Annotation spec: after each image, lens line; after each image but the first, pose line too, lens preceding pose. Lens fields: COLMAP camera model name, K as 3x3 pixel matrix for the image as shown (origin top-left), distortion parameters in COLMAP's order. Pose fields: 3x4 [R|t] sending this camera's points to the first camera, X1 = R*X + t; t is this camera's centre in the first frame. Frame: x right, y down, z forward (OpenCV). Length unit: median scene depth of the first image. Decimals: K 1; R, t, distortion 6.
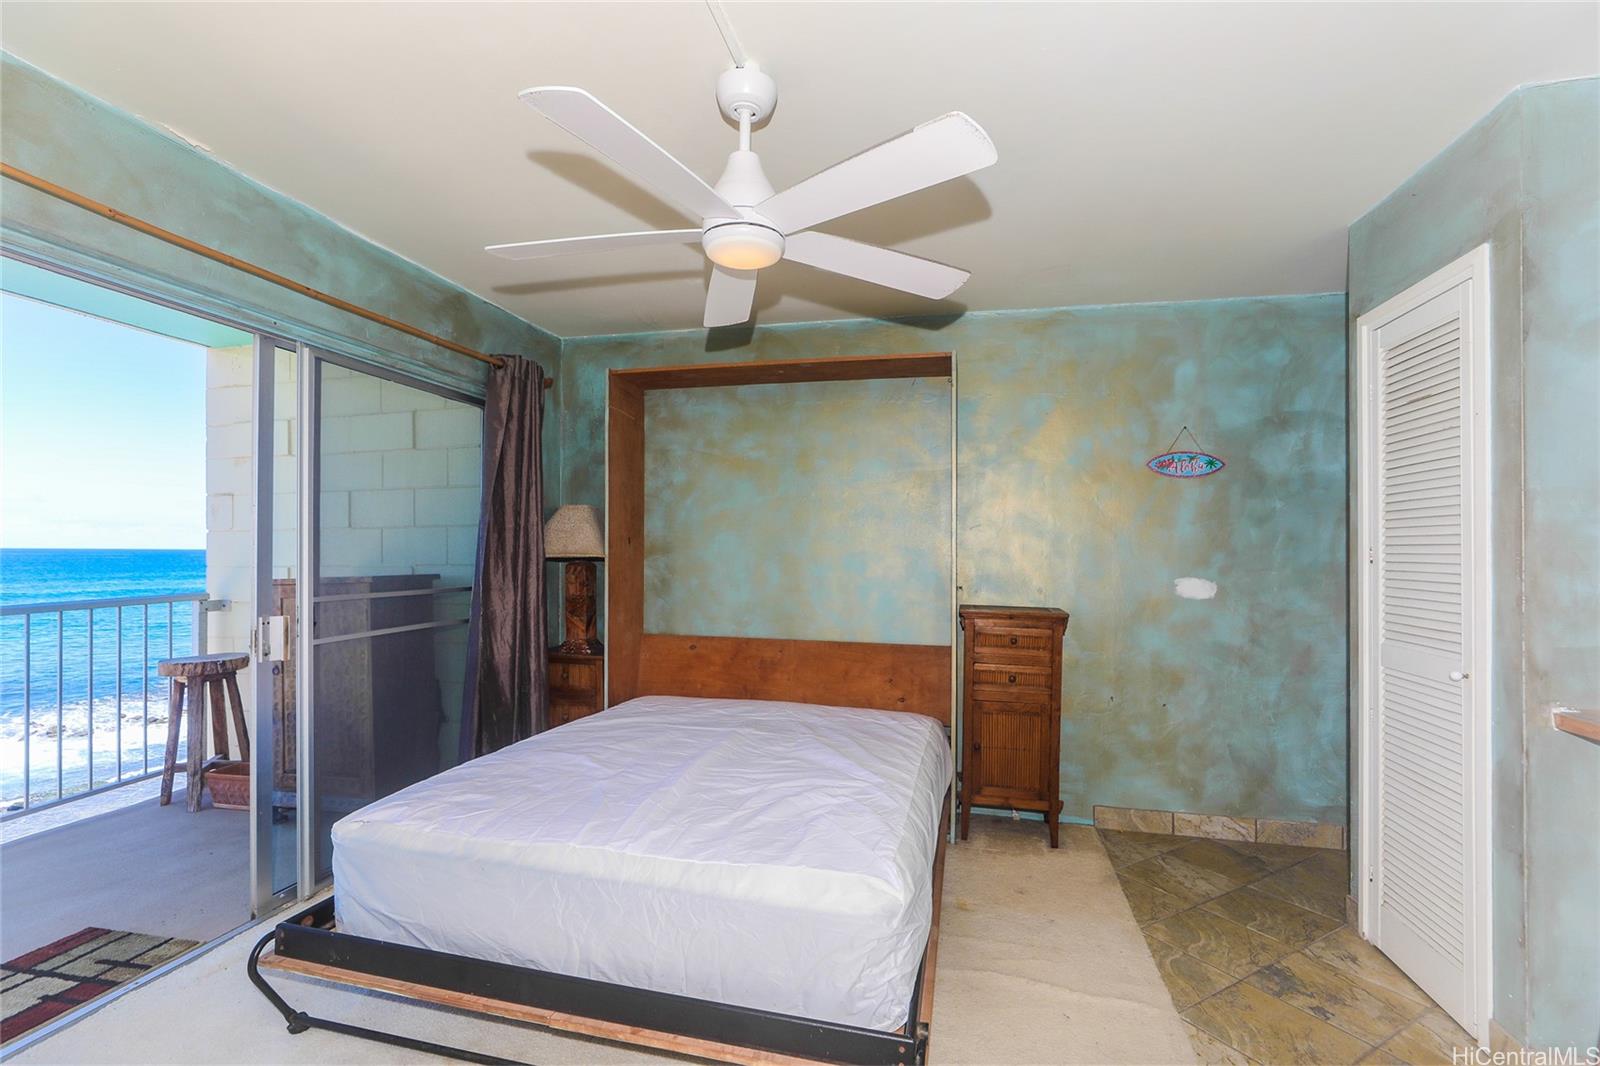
lens RADIAL K [[739.7, 0, 784.7], [0, 739.7, 545.1], [0, 0, 1]] dist [-0.025156, 0.010881]
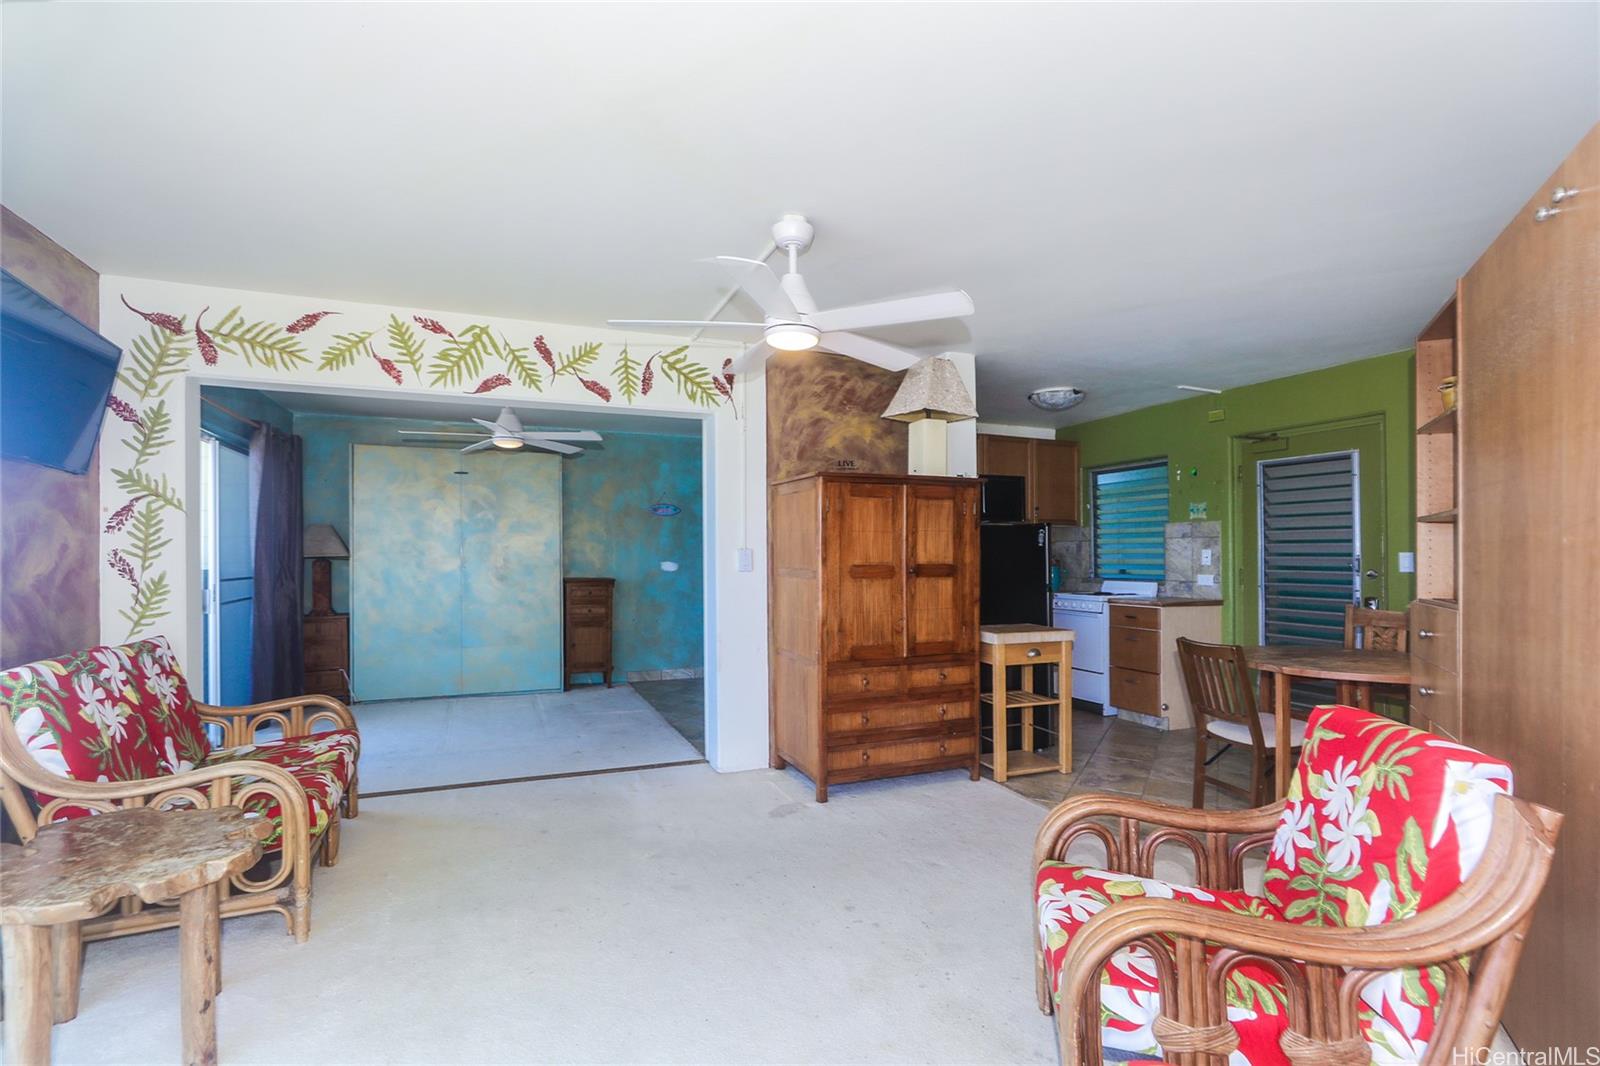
lens RADIAL K [[739.7, 0, 791.9], [0, 739.7, 543.2], [0, 0, 1]] dist [-0.025156, 0.010881]
pose [[0.804028, -0.002902, 0.594584, -0.426389], [0.008985, 0.999933, -0.007270, 0.008784], [-0.594523, 0.011187, 0.804001, -0.924145]]
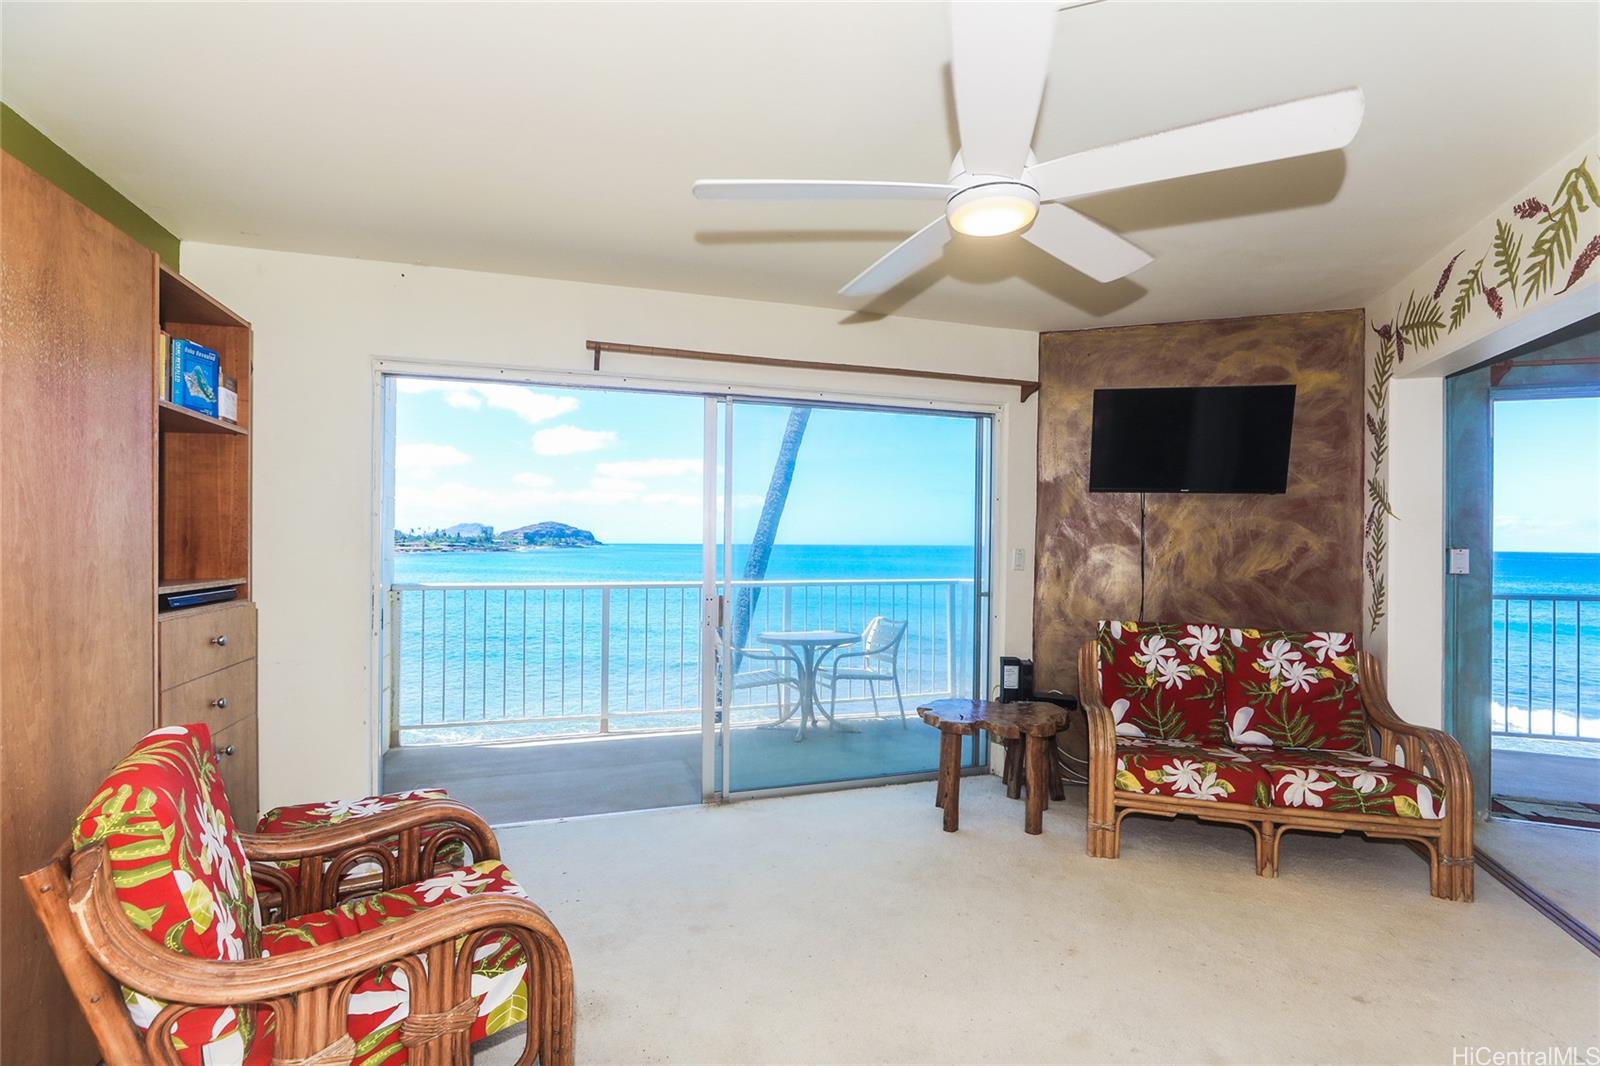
lens RADIAL K [[739.7, 0, 794.2], [0, 739.7, 541.6], [0, 0, 1]] dist [-0.025156, 0.010881]
pose [[-0.101229, -0.010435, -0.994808, 0.493597], [-0.007352, 0.999926, -0.009740, 0.003114], [0.994836, 0.006328, -0.101299, -0.390337]]
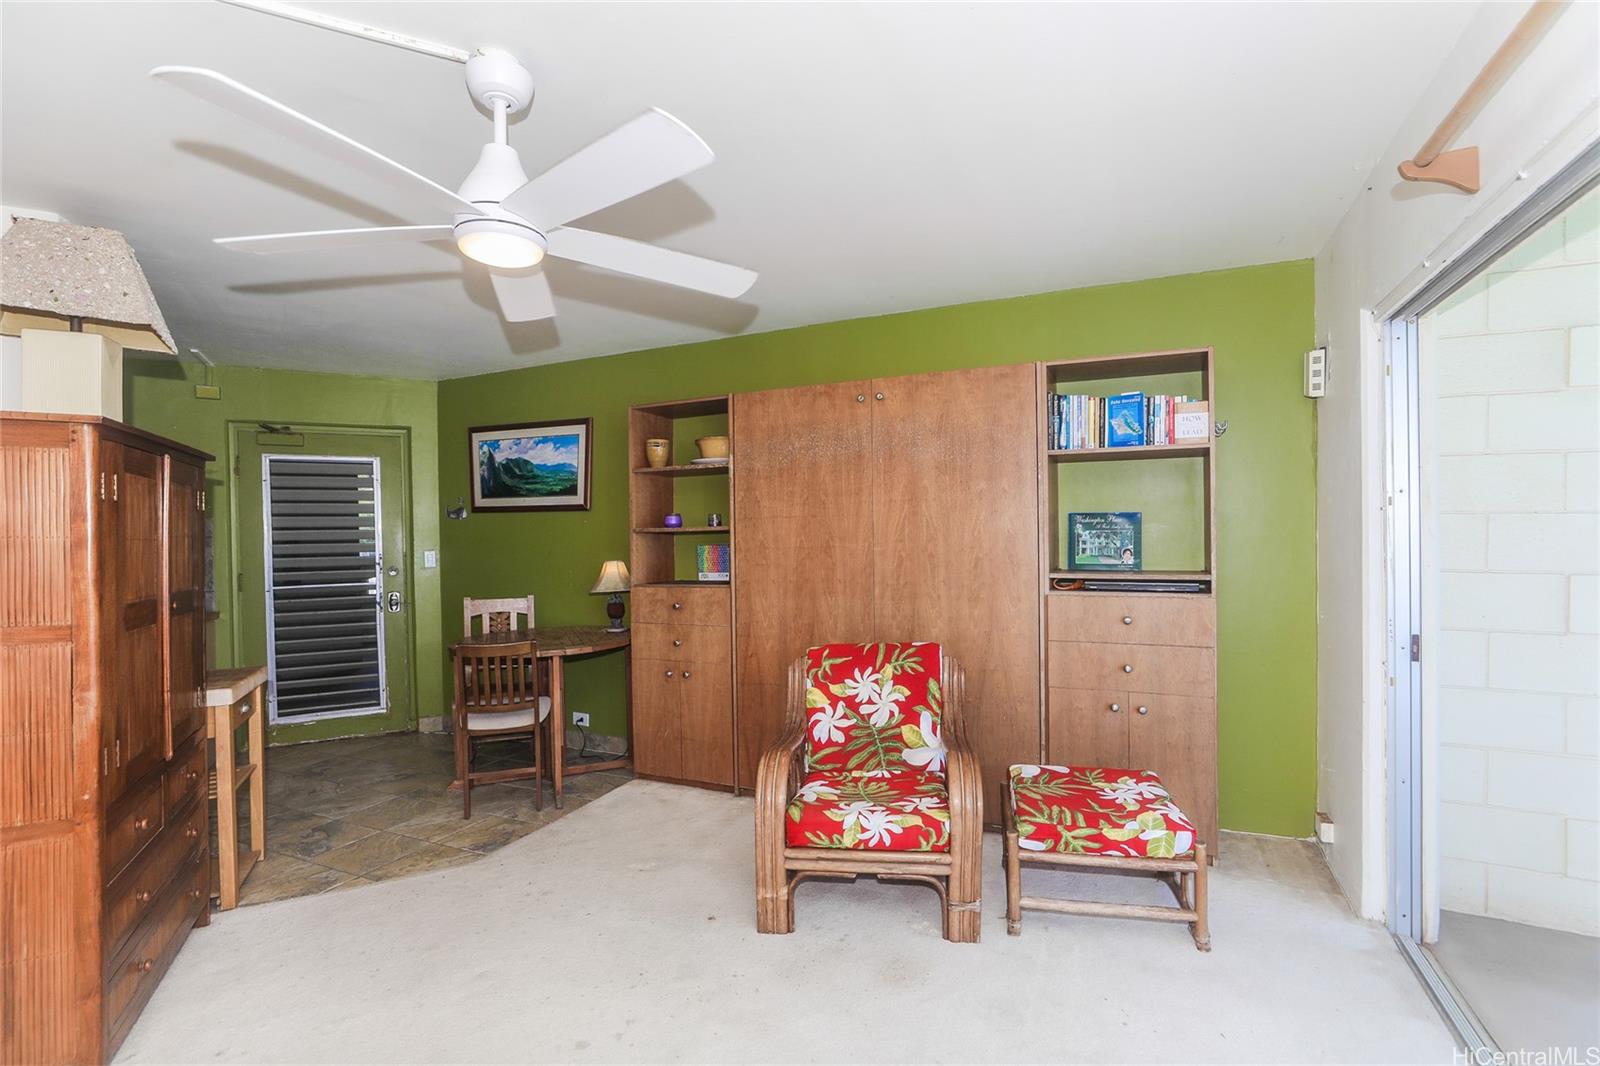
lens RADIAL K [[739.7, 0, 813.8], [0, 739.7, 536.5], [0, 0, 1]] dist [-0.025156, 0.010881]
pose [[-0.682057, -0.004638, 0.731285, -0.466009], [0.005045, 0.999926, 0.011047, -0.019528], [-0.731282, 0.011224, -0.681983, -0.134187]]
